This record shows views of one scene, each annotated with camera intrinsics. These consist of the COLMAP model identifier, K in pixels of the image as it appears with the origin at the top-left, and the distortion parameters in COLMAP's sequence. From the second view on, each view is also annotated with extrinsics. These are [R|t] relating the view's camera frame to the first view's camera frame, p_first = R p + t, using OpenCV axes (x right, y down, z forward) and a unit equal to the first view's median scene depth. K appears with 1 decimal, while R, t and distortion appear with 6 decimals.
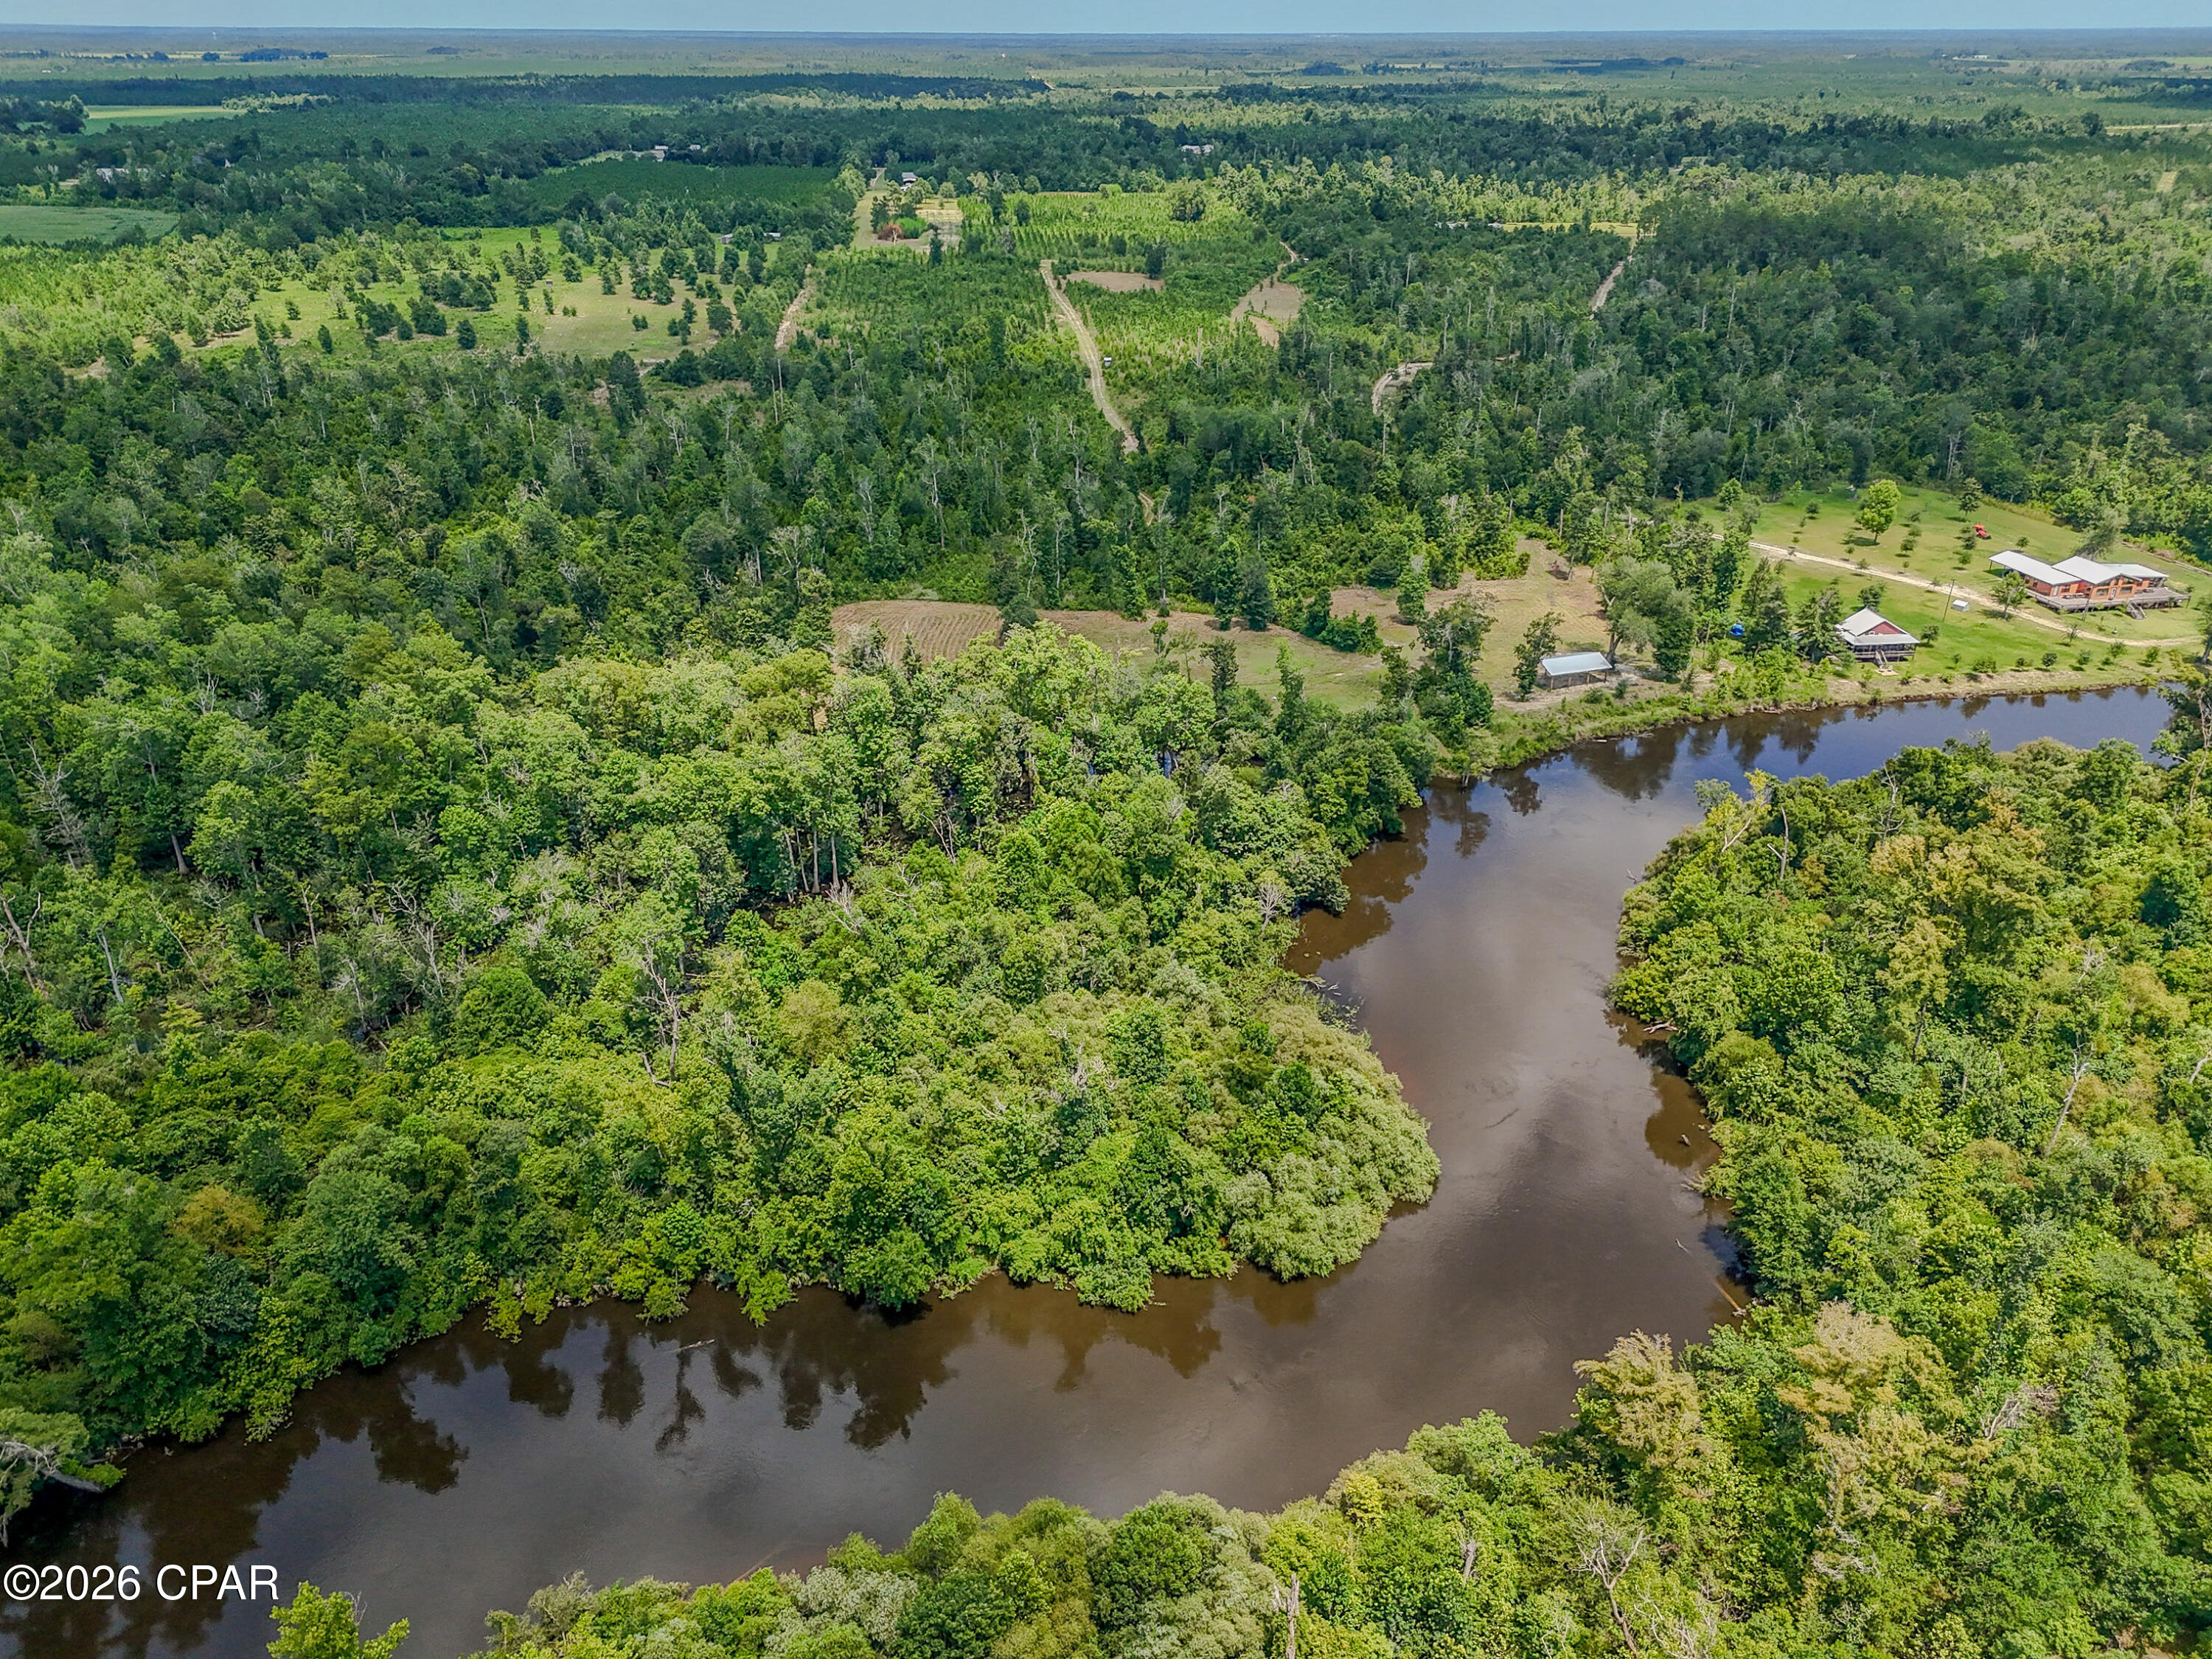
lens RADIAL K [[1590.7, 0, 1122.5], [0, 1590.7, 824.2], [0, 0, 1]] dist [0.074680, -0.083573]
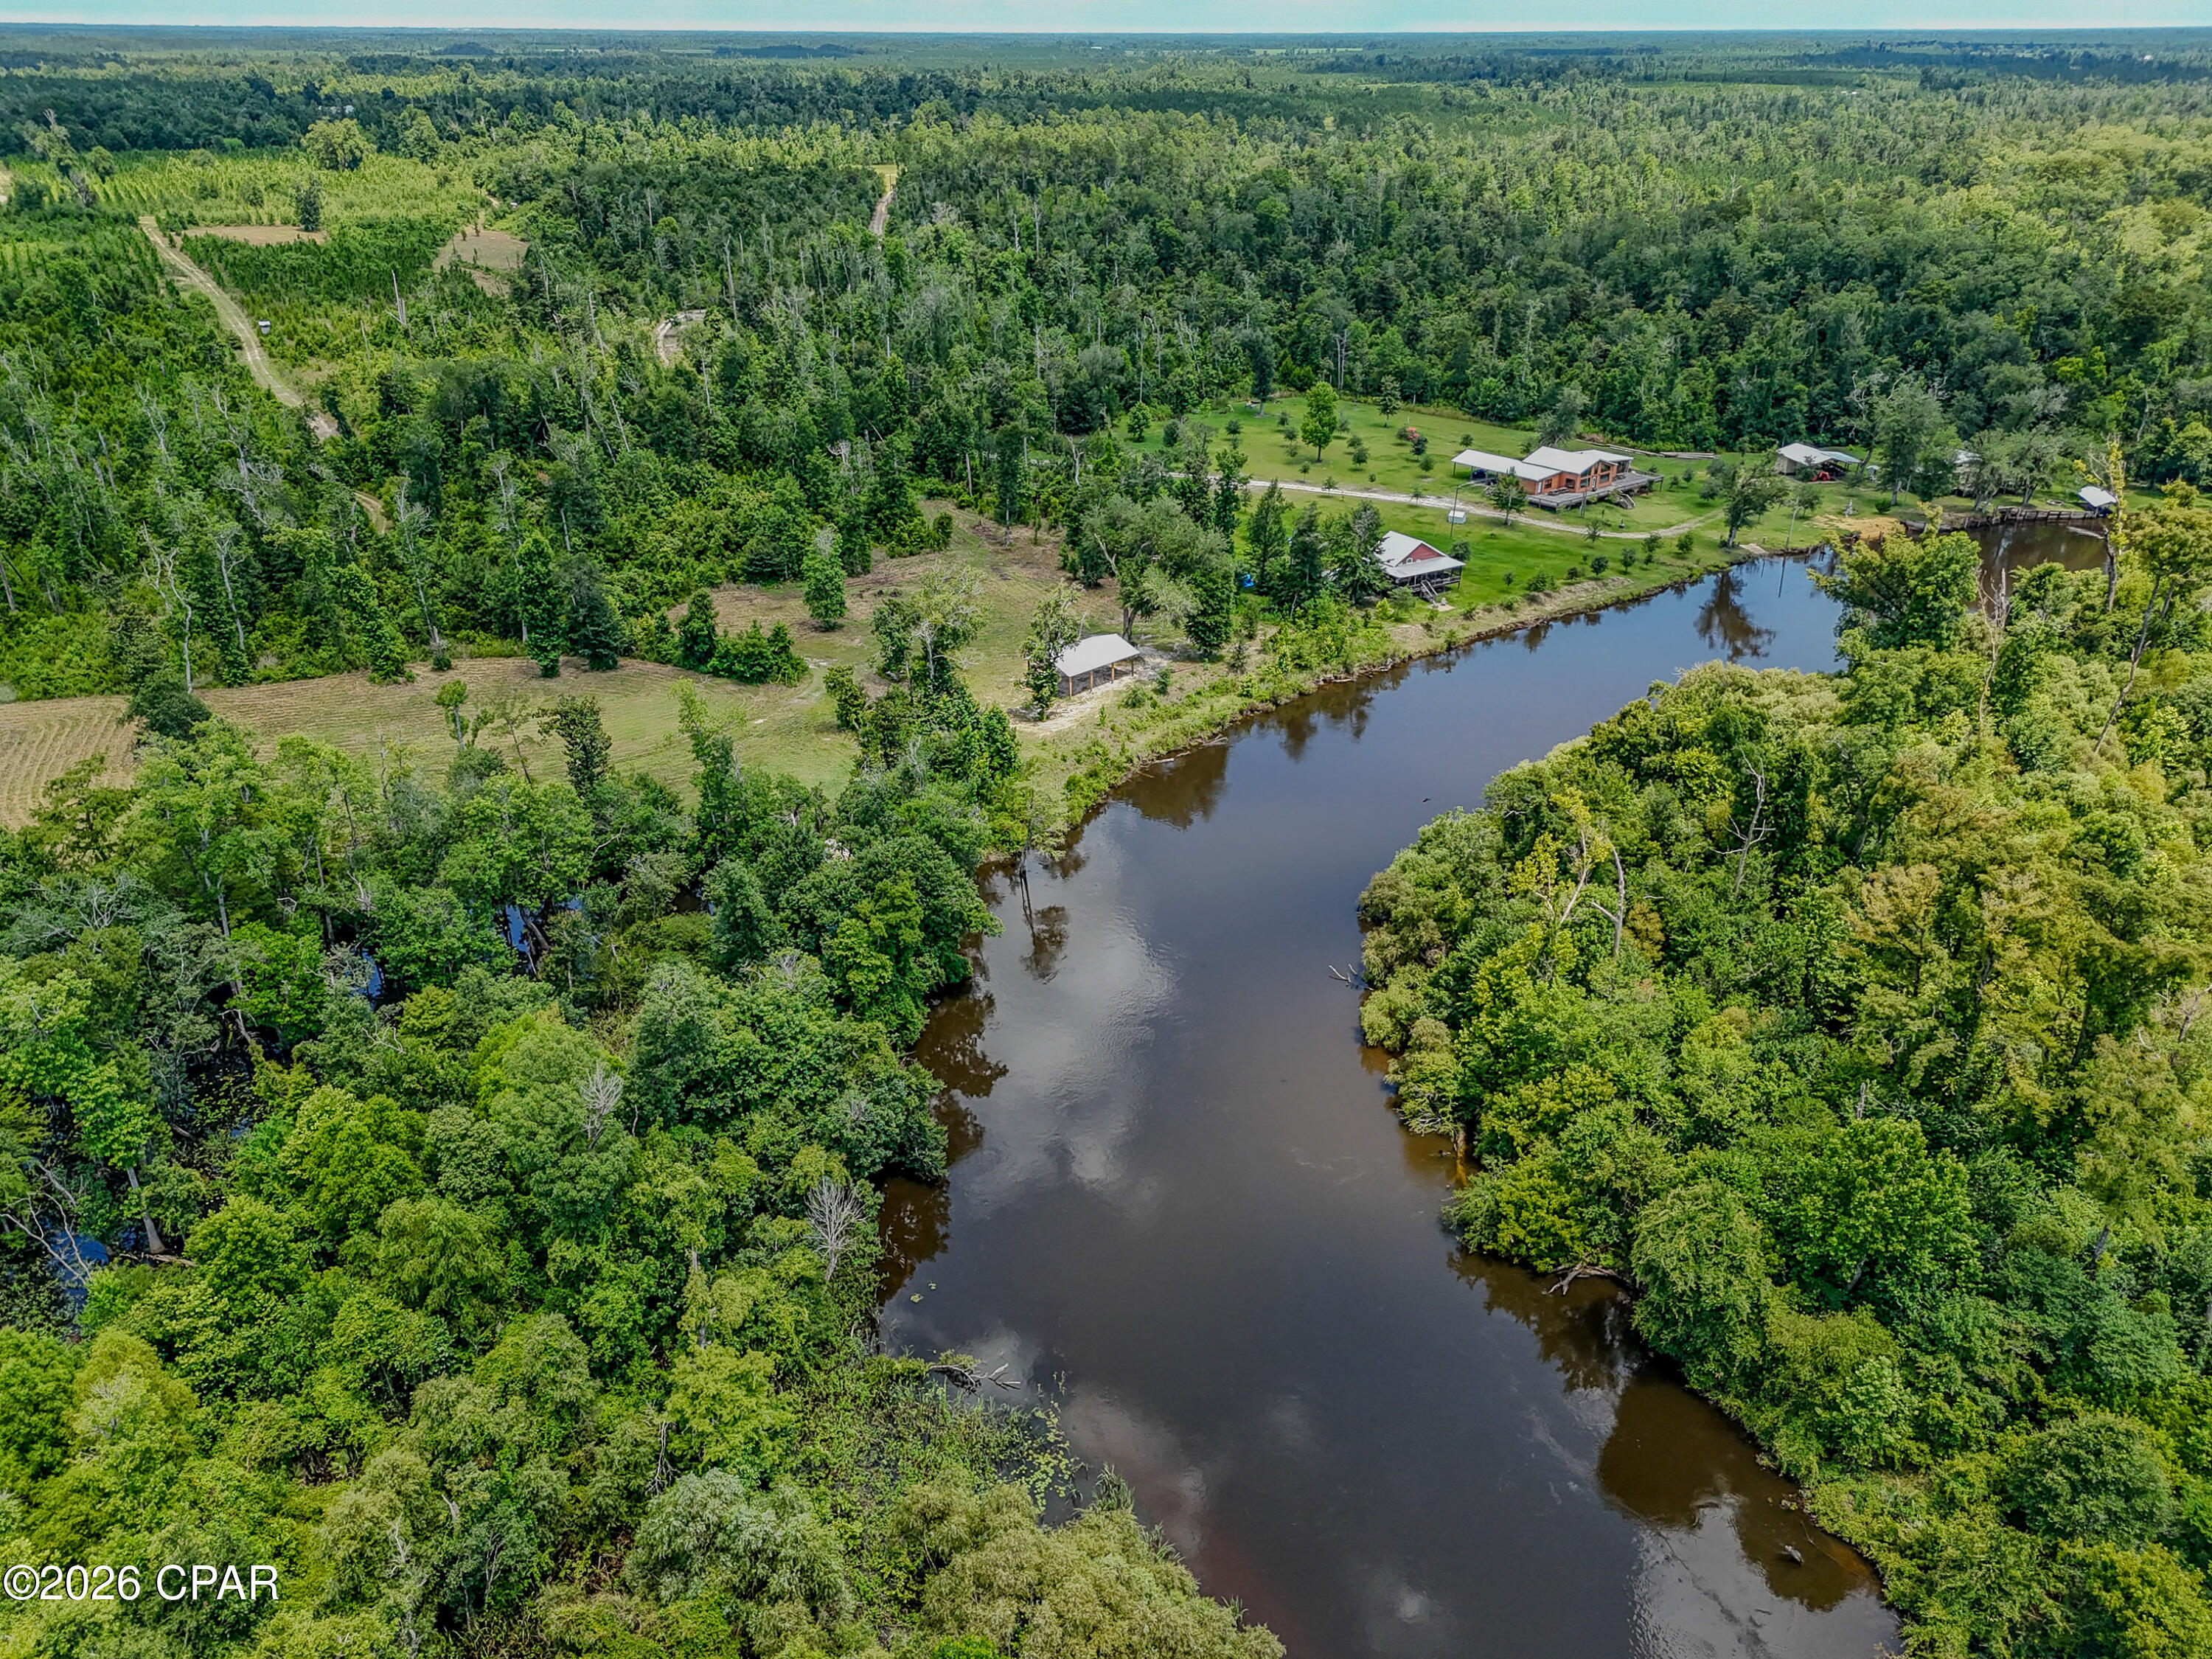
lens RADIAL K [[1666.0, 0, 1106.0], [0, 1666.0, 829.5], [0, 0, 1]] dist [0.092046, -0.084578]
pose [[0.904724, -0.185742, 0.383373, -0.004356], [0.186815, 0.981779, 0.034800, -0.045858], [-0.382851, 0.040136, 0.922938, 0.307602]]
